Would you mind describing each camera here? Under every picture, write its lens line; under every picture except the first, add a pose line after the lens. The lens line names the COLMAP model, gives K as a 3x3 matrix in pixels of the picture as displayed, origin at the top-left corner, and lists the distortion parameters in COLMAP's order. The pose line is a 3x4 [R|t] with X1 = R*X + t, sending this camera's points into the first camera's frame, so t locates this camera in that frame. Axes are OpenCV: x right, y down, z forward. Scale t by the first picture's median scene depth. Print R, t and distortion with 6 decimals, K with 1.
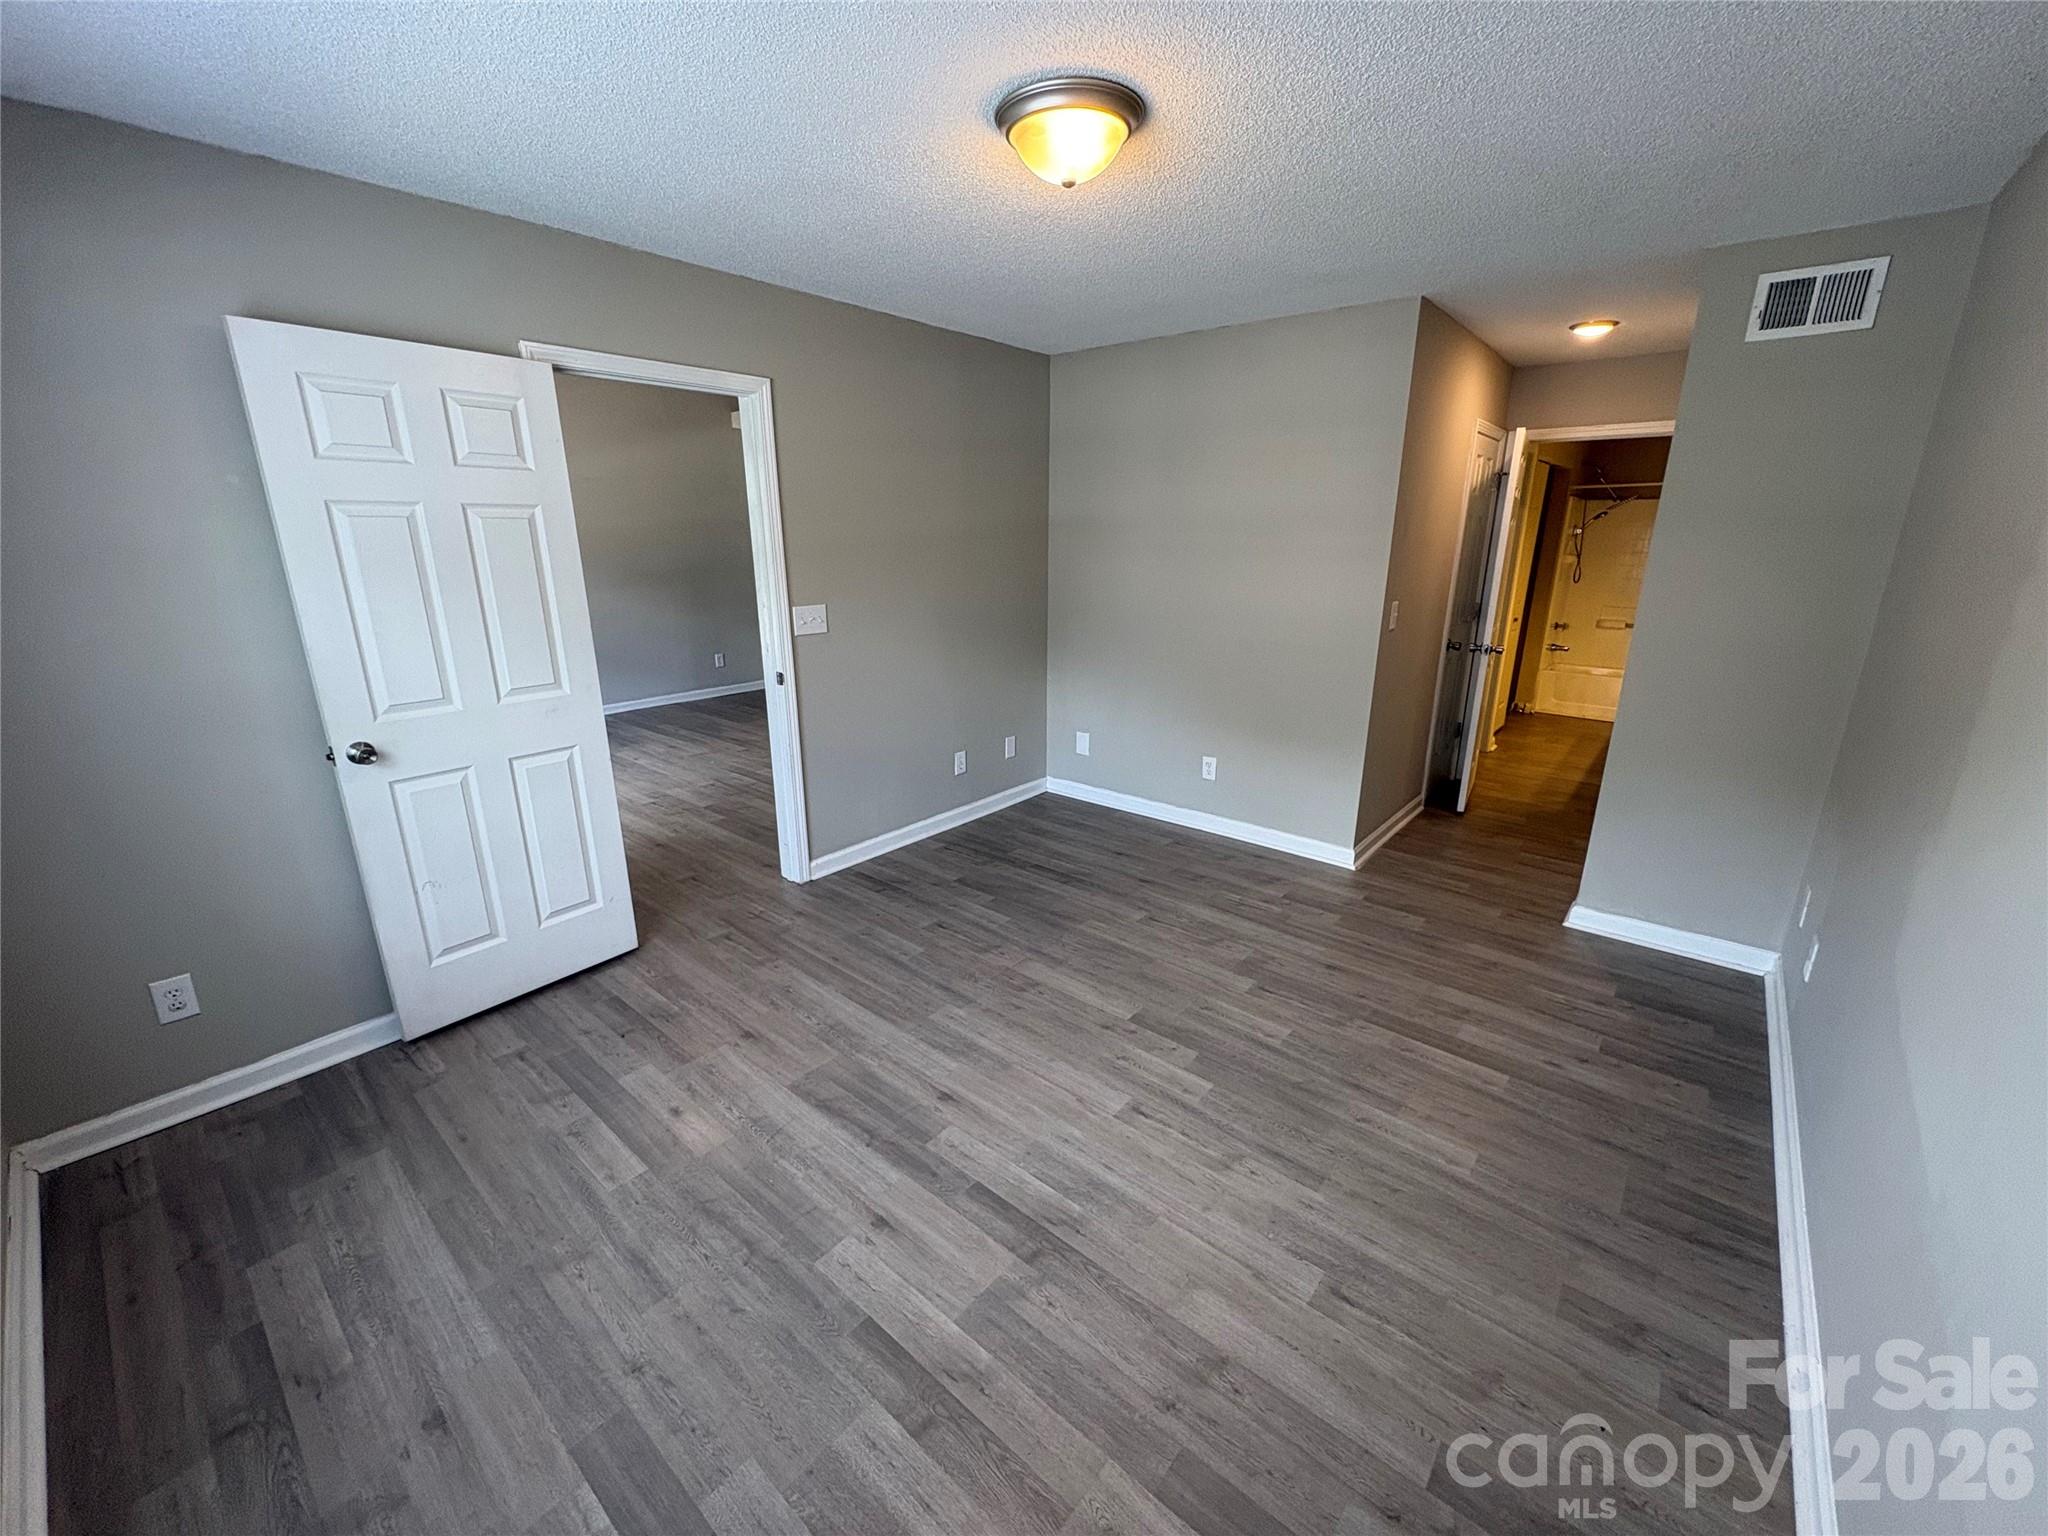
lens RADIAL K [[817.7, 0, 1026.4], [0, 817.7, 769.7], [0, 0, 1]] dist [0.002797, -0.000656]
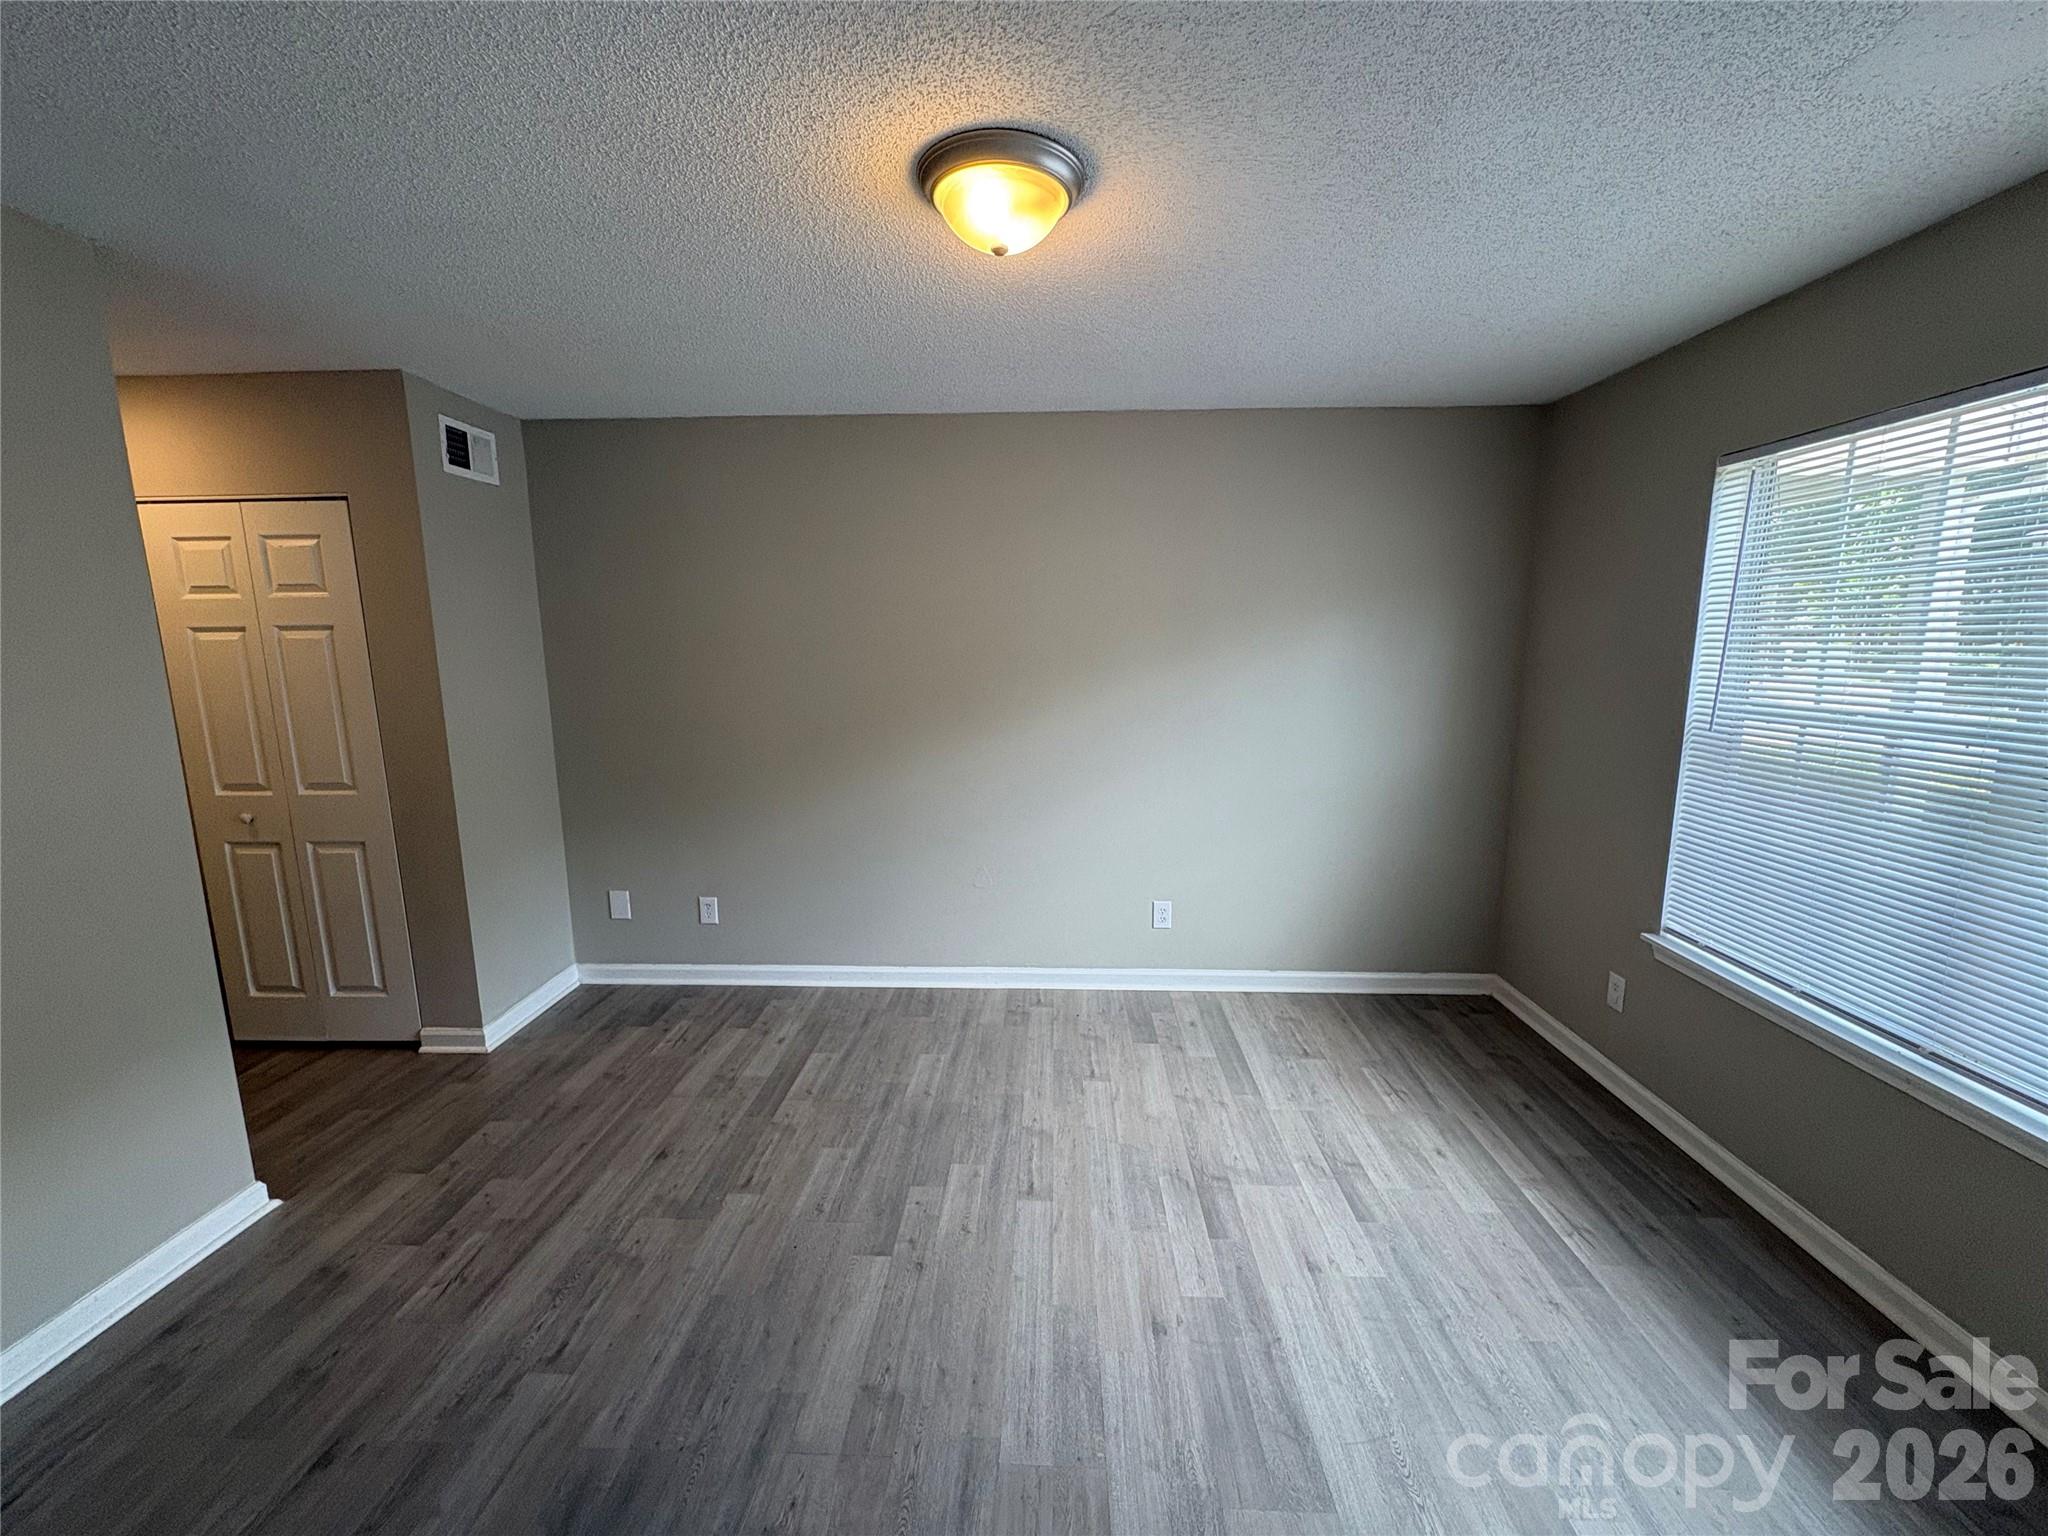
lens RADIAL K [[817.7, 0, 1023.5], [0, 817.7, 766.8], [0, 0, 1]] dist [0.002797, -0.000656]
pose [[-0.615247, -0.123320, 0.778629, -0.553844], [0.227597, 0.917844, 0.325209, -0.377499], [-0.754765, 0.377298, -0.536633, 1.283019]]
